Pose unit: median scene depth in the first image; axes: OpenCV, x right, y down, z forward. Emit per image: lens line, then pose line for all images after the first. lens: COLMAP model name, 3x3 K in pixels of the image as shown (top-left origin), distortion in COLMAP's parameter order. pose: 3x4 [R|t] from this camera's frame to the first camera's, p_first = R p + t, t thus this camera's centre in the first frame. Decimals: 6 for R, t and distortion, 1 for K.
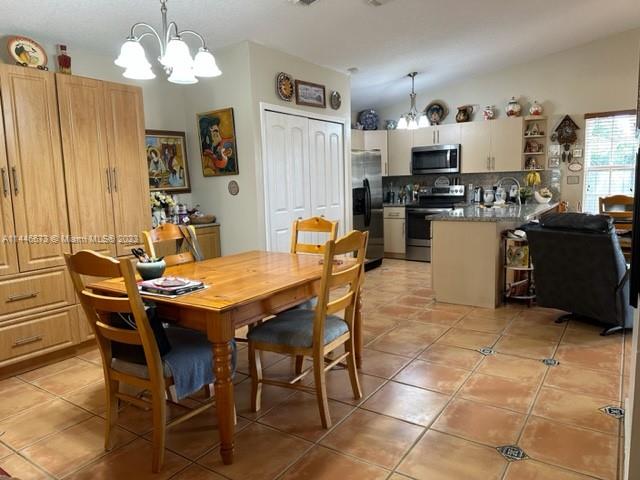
lens RADIAL K [[449.6, 0, 320.0], [0, 449.6, 240.0], [0, 0, 1]] dist [0.113281, -0.165961]
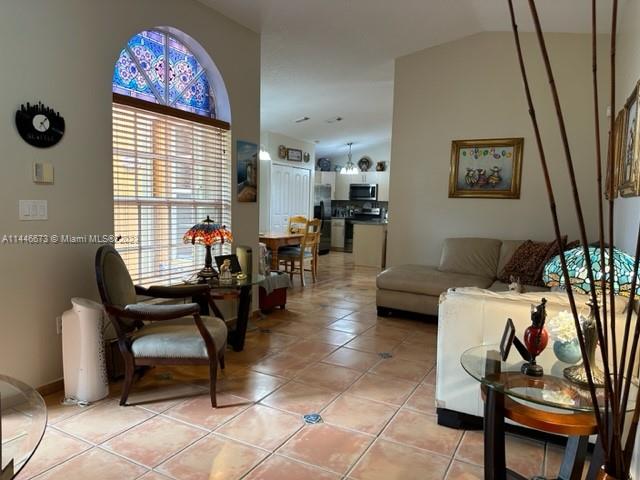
lens RADIAL K [[449.6, 0, 320.0], [0, 449.6, 240.0], [0, 0, 1]] dist [0.113281, -0.165961]
pose [[0.993765, 0.048063, 0.100607, -0.068716], [-0.043499, 0.997944, -0.047072, 0.092804], [-0.102662, 0.042402, 0.993812, -0.685159]]
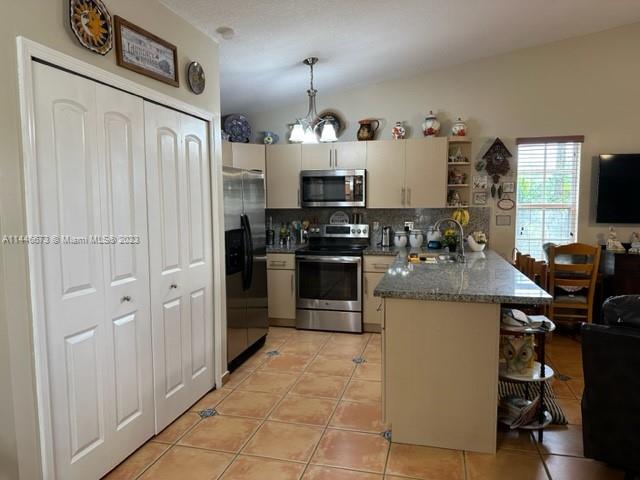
lens RADIAL K [[449.6, 0, 320.0], [0, 449.6, 240.0], [0, 0, 1]] dist [0.113281, -0.165961]
pose [[0.941282, -0.005461, 0.337577, -0.010833], [0.023853, 0.998446, -0.050359, -0.064259], [-0.336778, 0.055454, 0.939950, 0.363994]]
